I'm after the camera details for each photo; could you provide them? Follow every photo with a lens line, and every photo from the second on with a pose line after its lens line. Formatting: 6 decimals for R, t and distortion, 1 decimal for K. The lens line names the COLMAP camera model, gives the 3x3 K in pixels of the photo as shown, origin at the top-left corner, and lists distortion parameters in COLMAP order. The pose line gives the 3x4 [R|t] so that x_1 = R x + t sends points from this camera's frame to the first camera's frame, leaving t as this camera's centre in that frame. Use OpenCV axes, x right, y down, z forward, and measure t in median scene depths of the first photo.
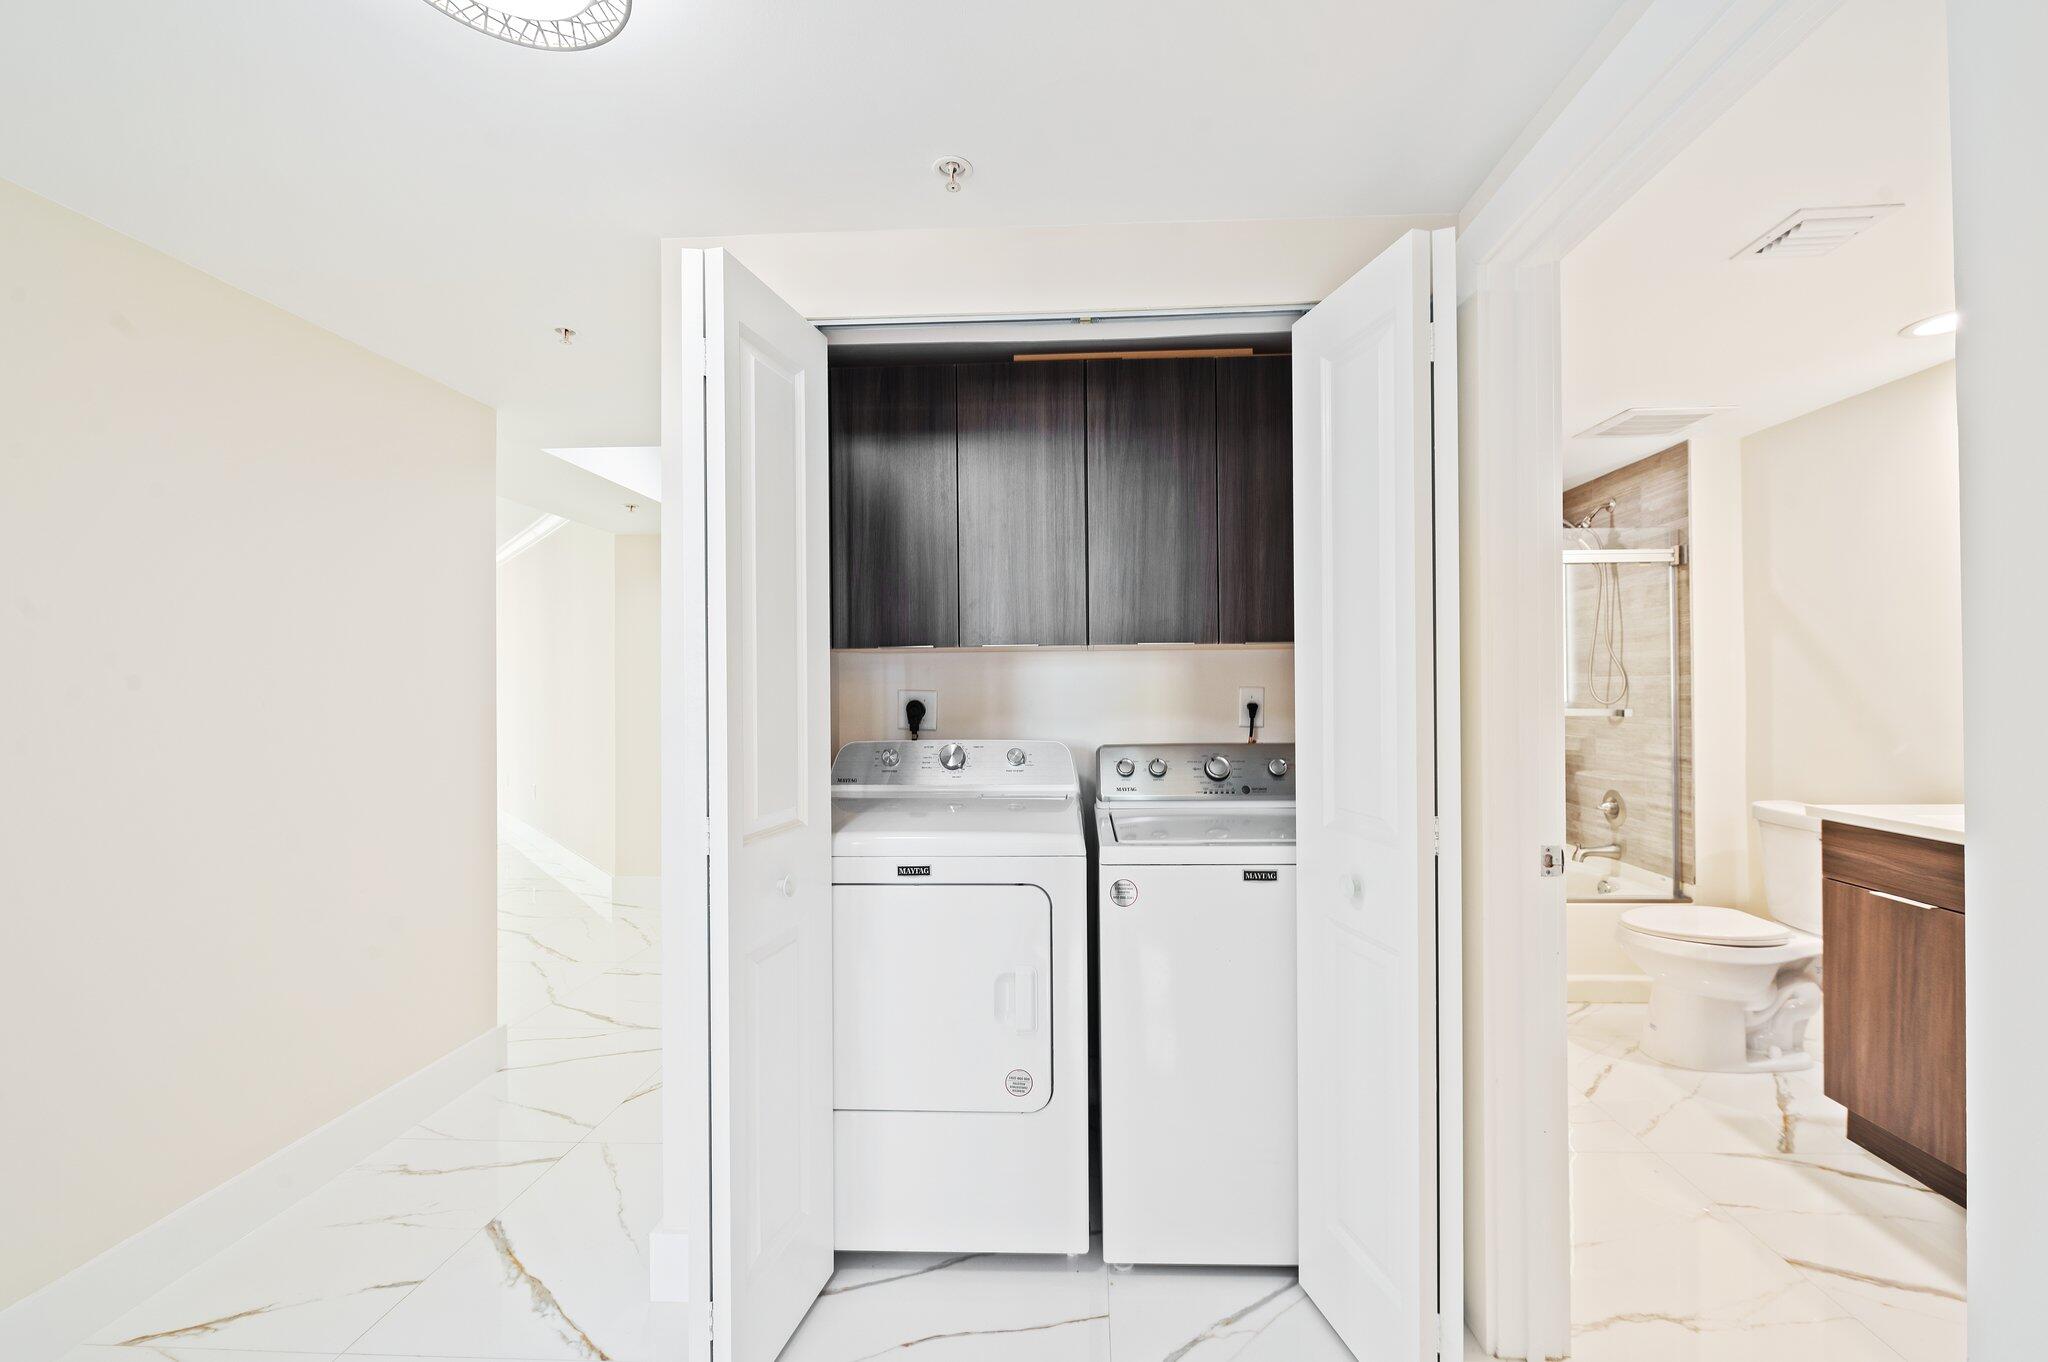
lens RADIAL K [[853.6, 0, 1025.4], [0, 853.6, 679.2], [0, 0, 1]] dist [-0.000993, -0.000365]
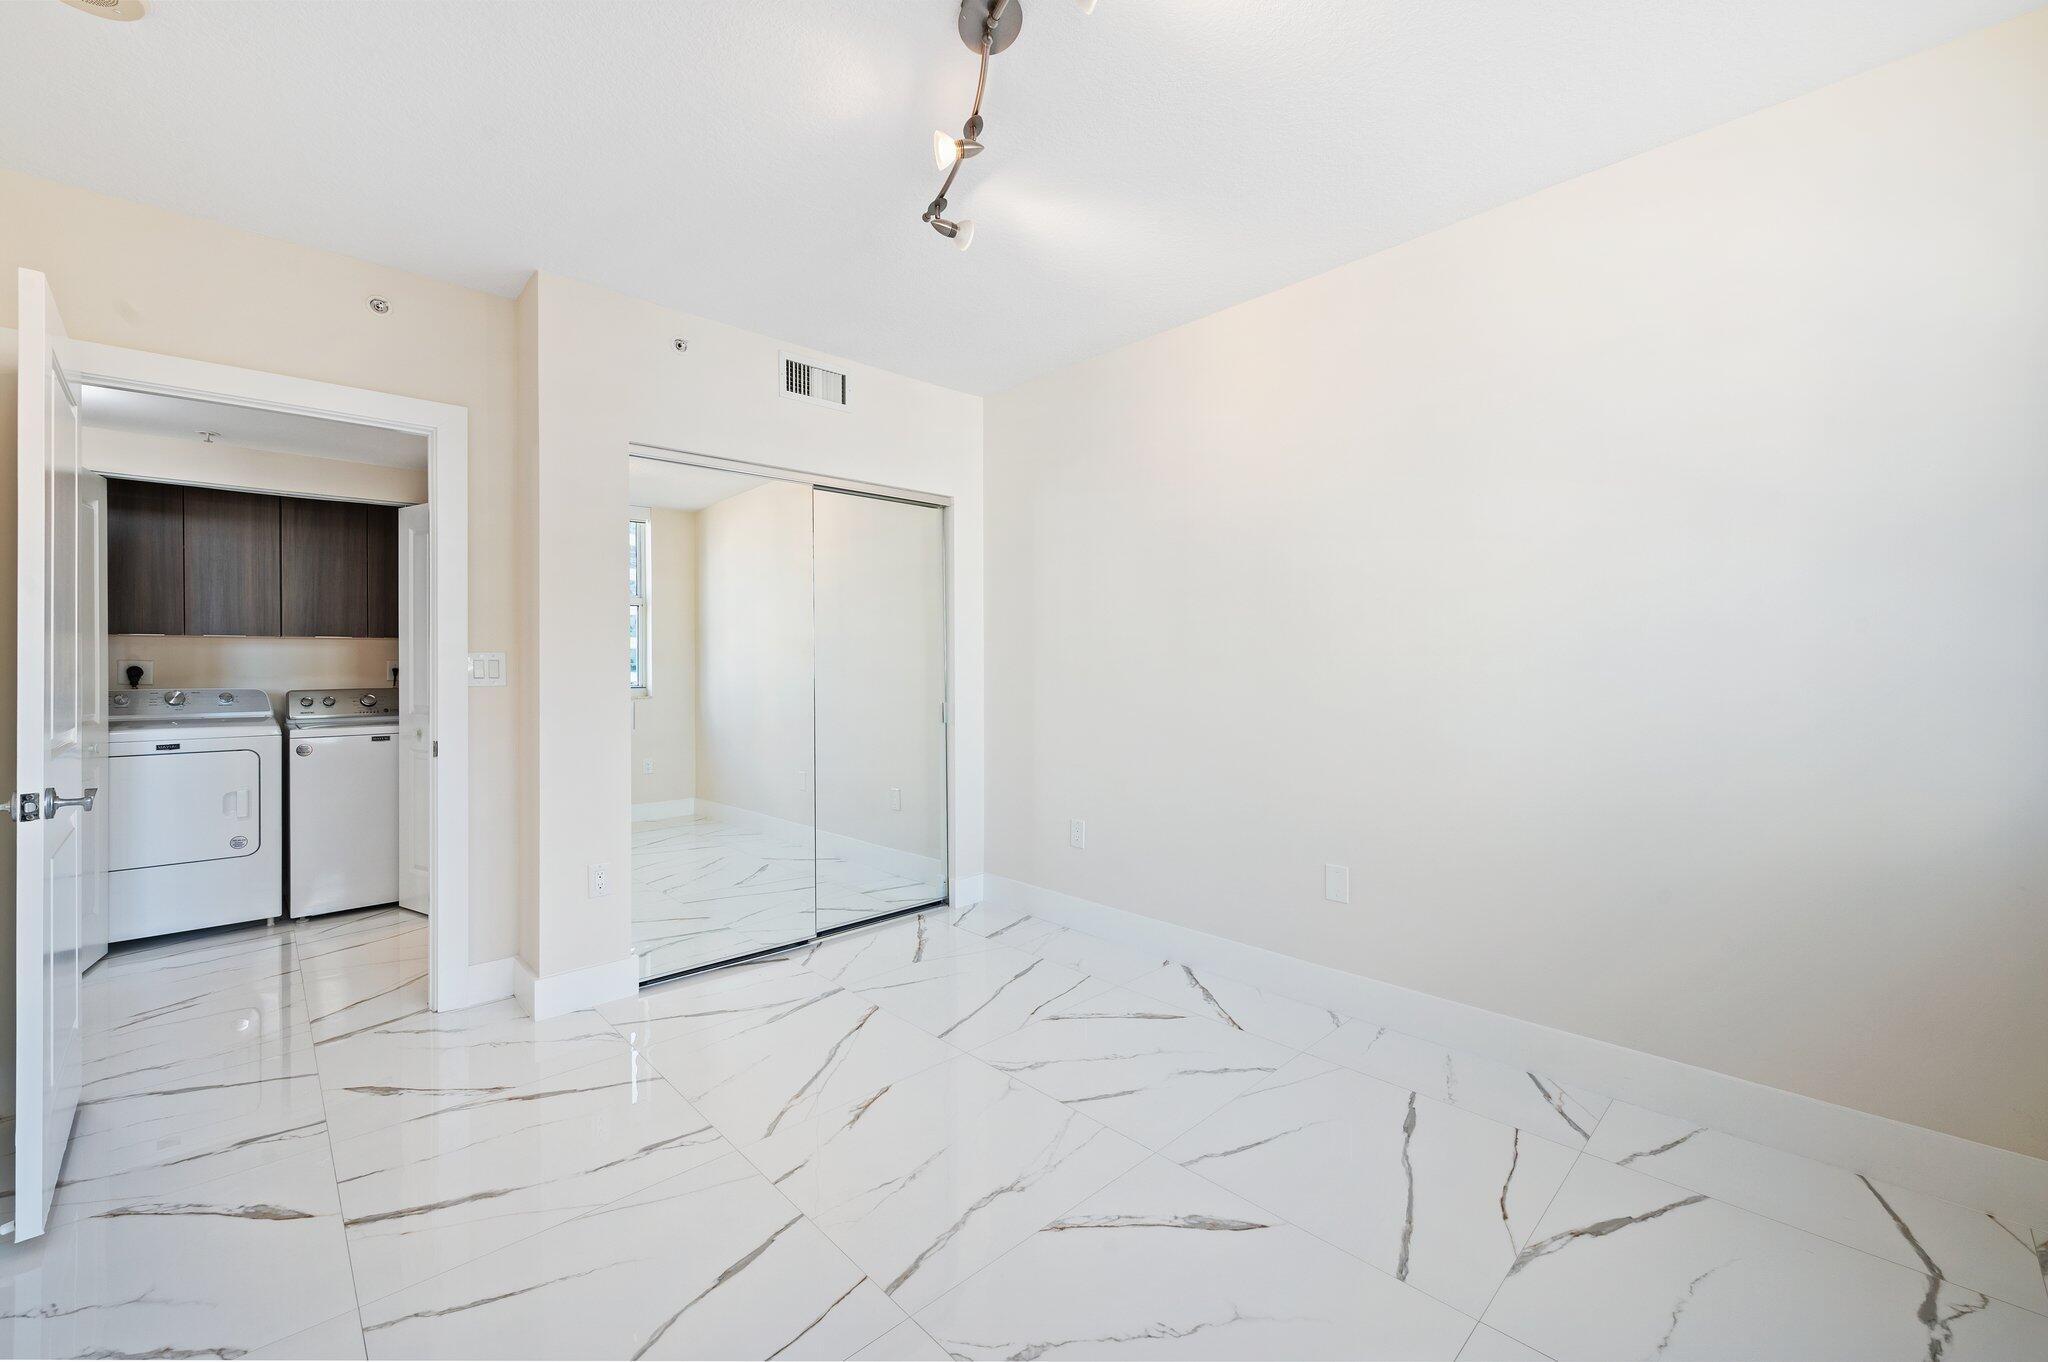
lens RADIAL K [[835.1, 0, 1024.2], [0, 835.1, 671.3], [0, 0, 1]] dist [0.000461, 0.000113]
pose [[0.690046, 0.002652, 0.723761, -0.134360], [-0.007928, 0.999961, 0.003895, 0.018303], [-0.723722, -0.008425, 0.690040, -1.512635]]
